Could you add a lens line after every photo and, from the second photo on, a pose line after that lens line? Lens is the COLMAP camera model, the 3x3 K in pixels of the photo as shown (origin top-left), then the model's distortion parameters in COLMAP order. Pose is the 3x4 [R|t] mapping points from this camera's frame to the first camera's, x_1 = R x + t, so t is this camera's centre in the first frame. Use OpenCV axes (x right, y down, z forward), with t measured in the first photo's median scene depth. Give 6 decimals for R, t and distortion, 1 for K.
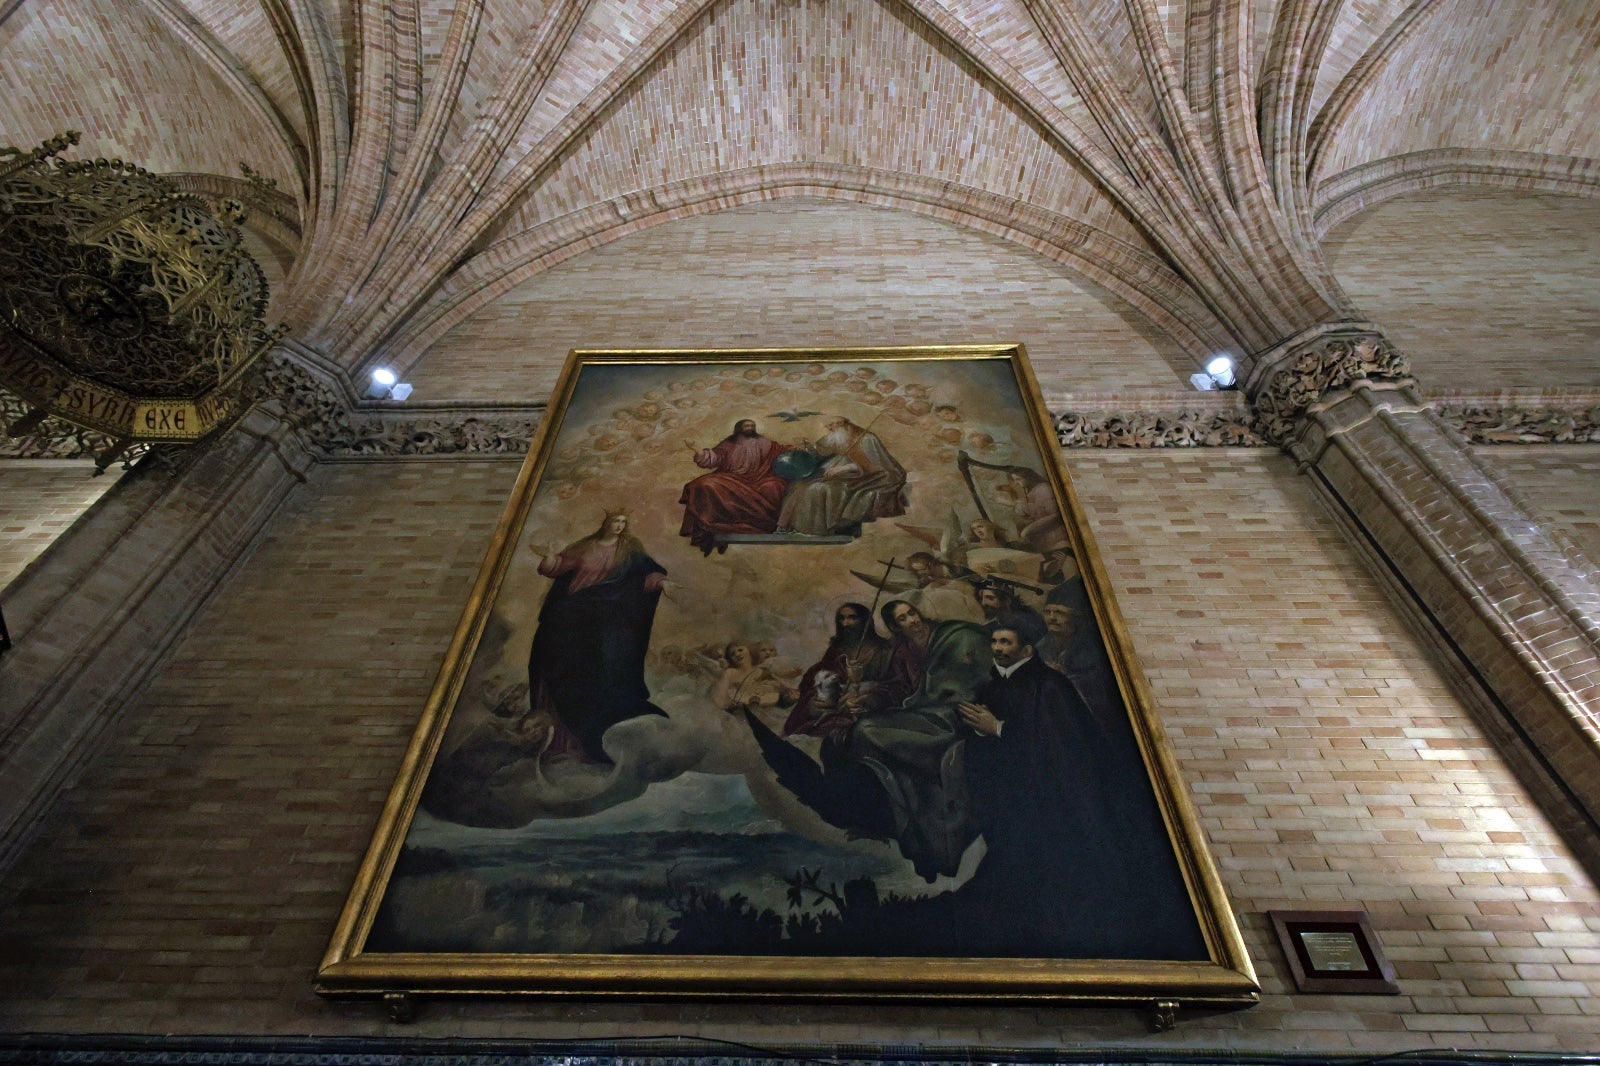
lens RADIAL K [[741.4, 0, 793.7], [0, 741.4, 533.1], [0, 0, 1]] dist [-0.003762, 0.001607]
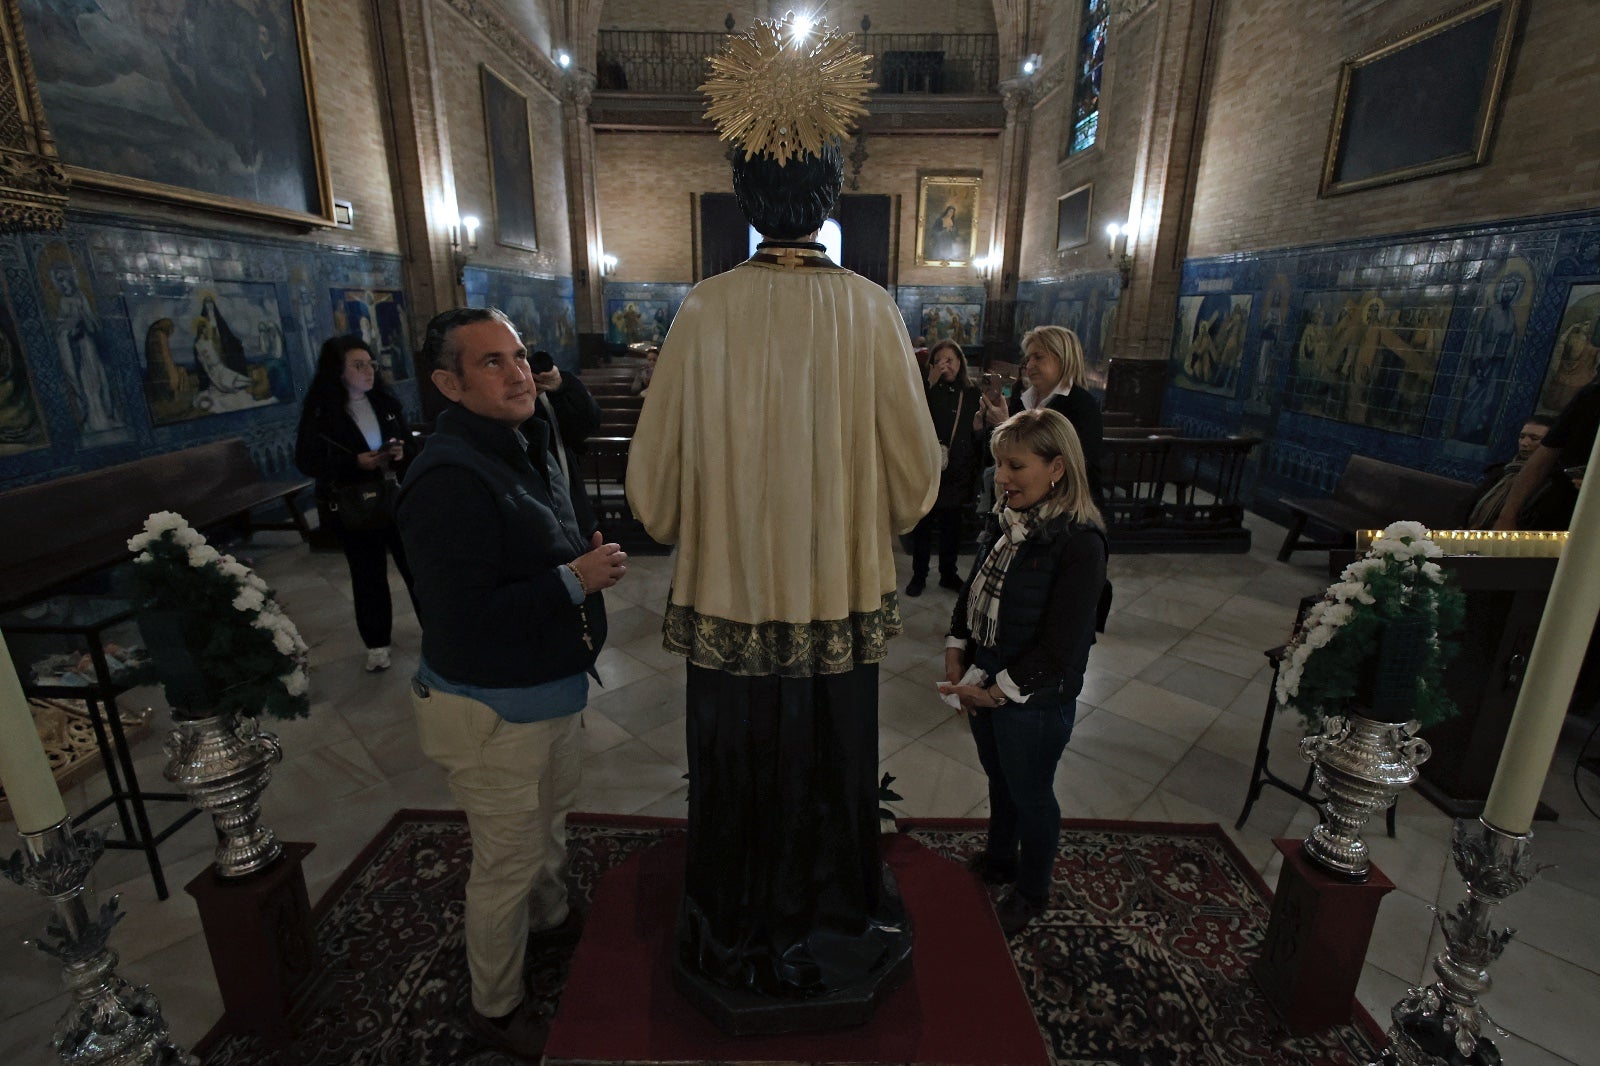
lens RADIAL K [[741.4, 0, 802.2], [0, 741.4, 534.3], [0, 0, 1]] dist [-0.003762, 0.001607]
pose [[-0.025252, -0.304285, 0.952246, -1.879906], [-0.726197, 0.660216, 0.191711, -0.354952], [-0.687023, -0.686677, -0.237642, -0.298741]]
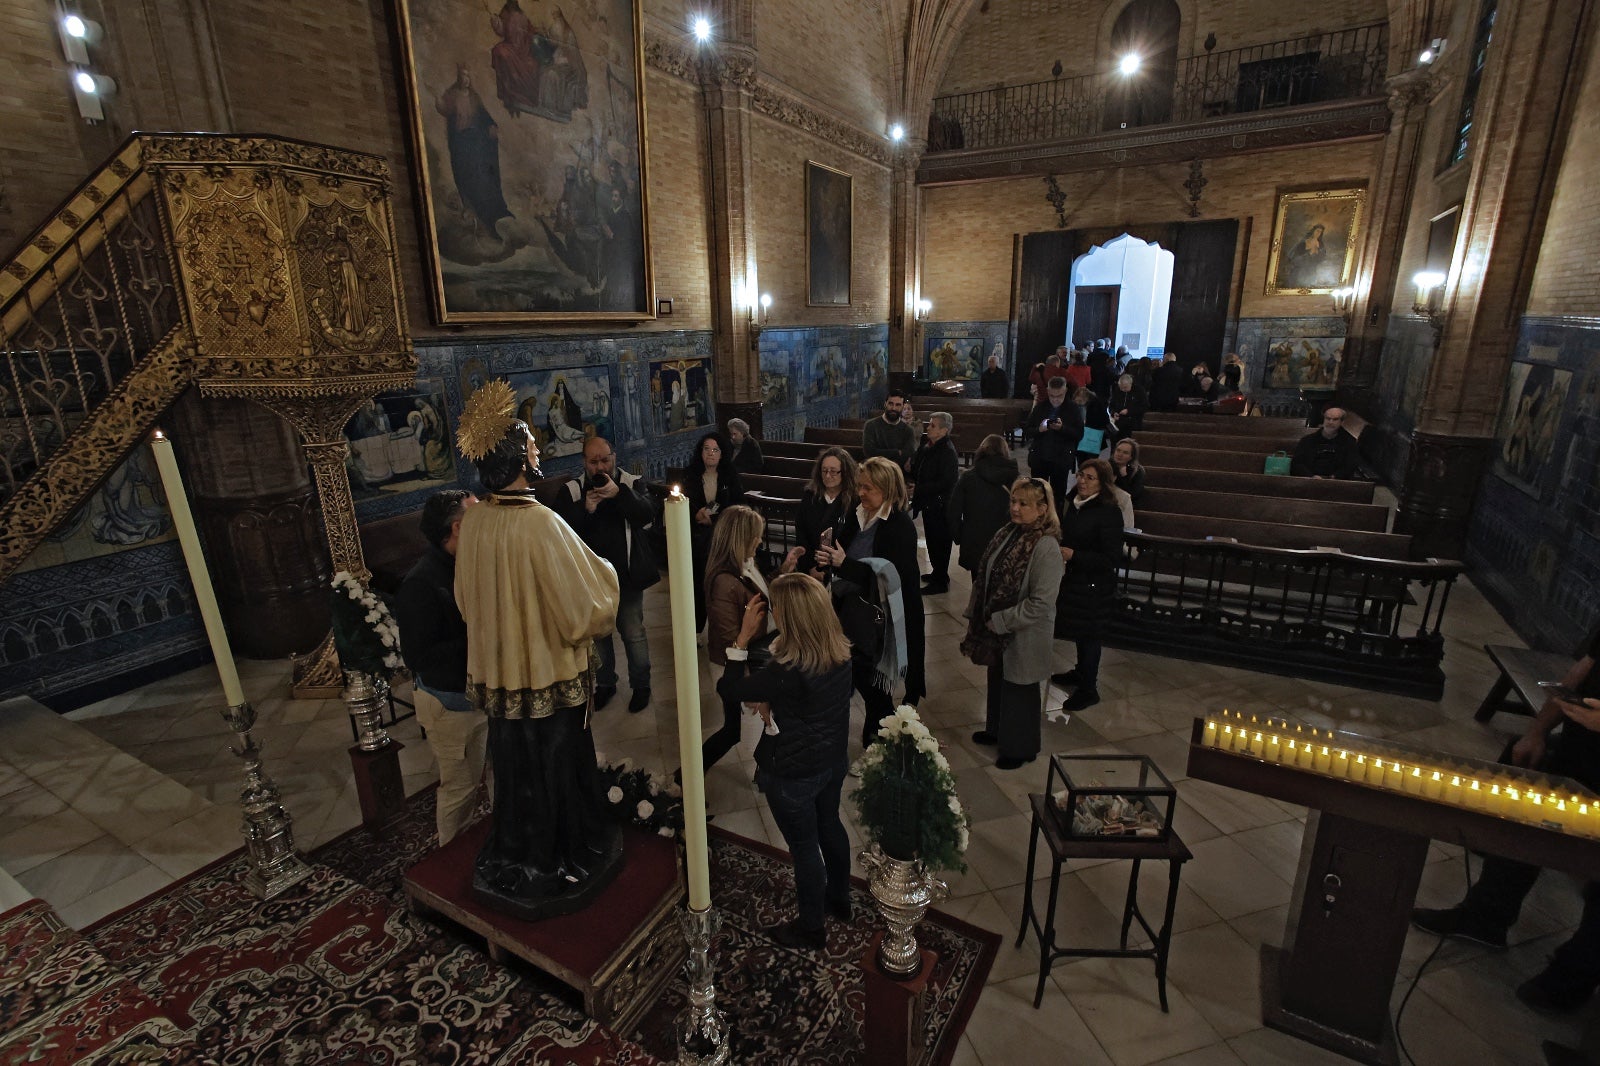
lens RADIAL K [[741.4, 0, 801.0], [0, 741.4, 534.2], [0, 0, 1]] dist [-0.003762, 0.001607]
pose [[0.468714, -0.267149, 0.841985, -1.965249], [-0.618033, 0.581856, 0.528658, -0.962888], [-0.631144, -0.768164, 0.107617, -0.601947]]
